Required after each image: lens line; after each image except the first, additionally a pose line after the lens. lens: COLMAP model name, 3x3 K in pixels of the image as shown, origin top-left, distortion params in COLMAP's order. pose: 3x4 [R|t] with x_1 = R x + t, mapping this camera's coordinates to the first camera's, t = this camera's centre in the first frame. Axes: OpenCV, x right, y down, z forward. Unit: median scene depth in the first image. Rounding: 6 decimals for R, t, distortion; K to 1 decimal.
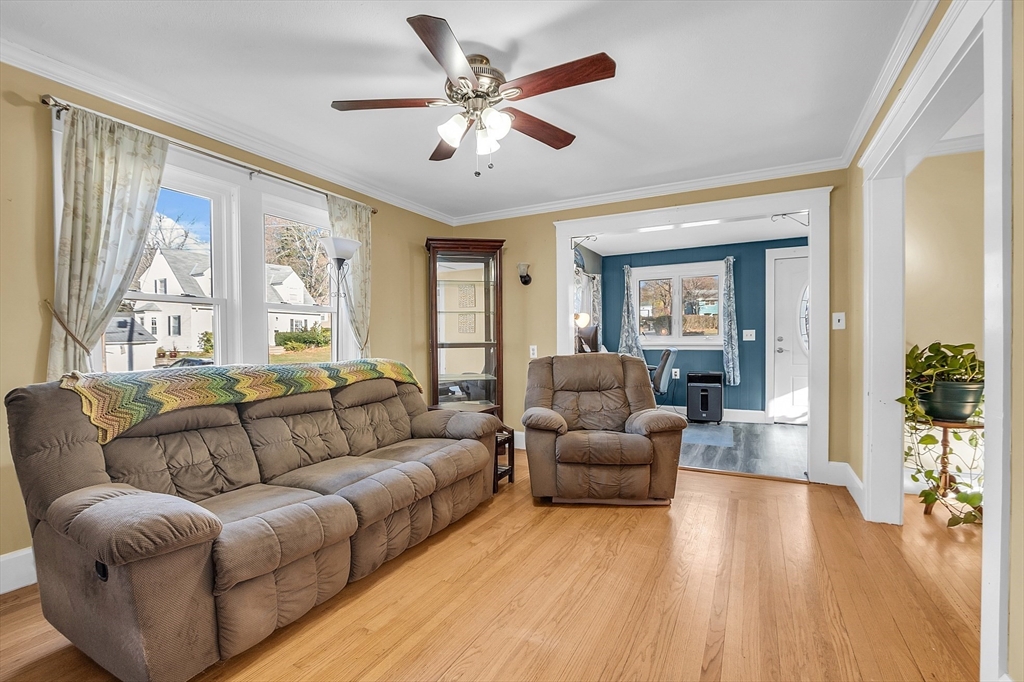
lens RADIAL K [[467.0, 0, 507.3], [0, 467.0, 345.4], [0, 0, 1]] dist [-0.013449, 0.000335]
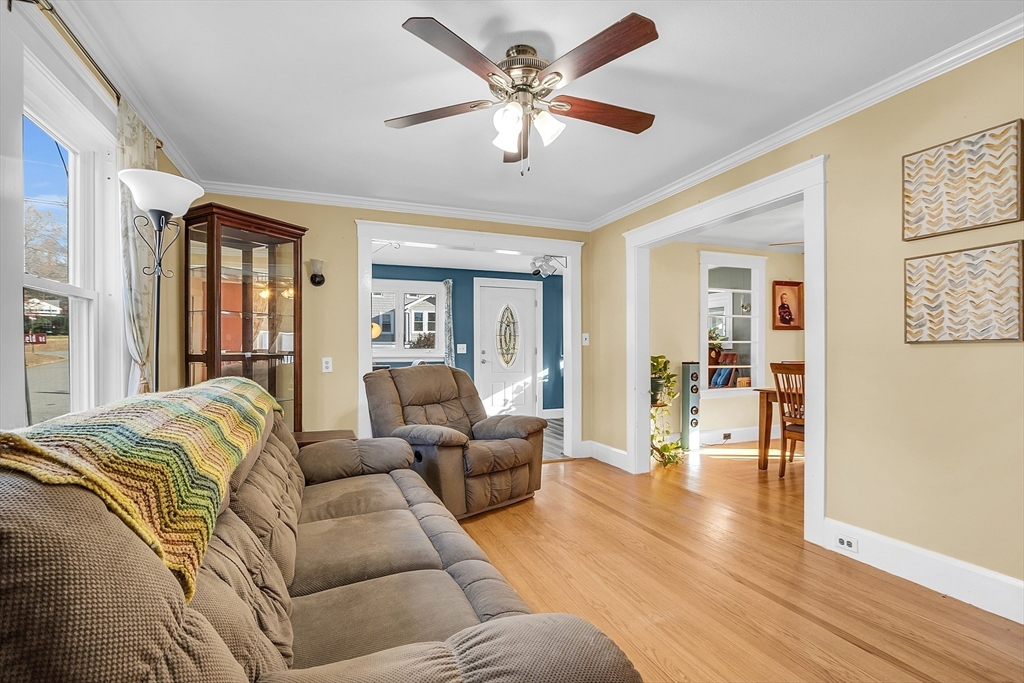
lens RADIAL K [[467.0, 0, 507.3], [0, 467.0, 345.9], [0, 0, 1]] dist [-0.013449, 0.000335]
pose [[0.649781, 0.017251, 0.759926, -0.508154], [0.003558, 0.999662, -0.025736, 0.003012], [-0.760113, 0.019427, 0.649500, 0.266511]]
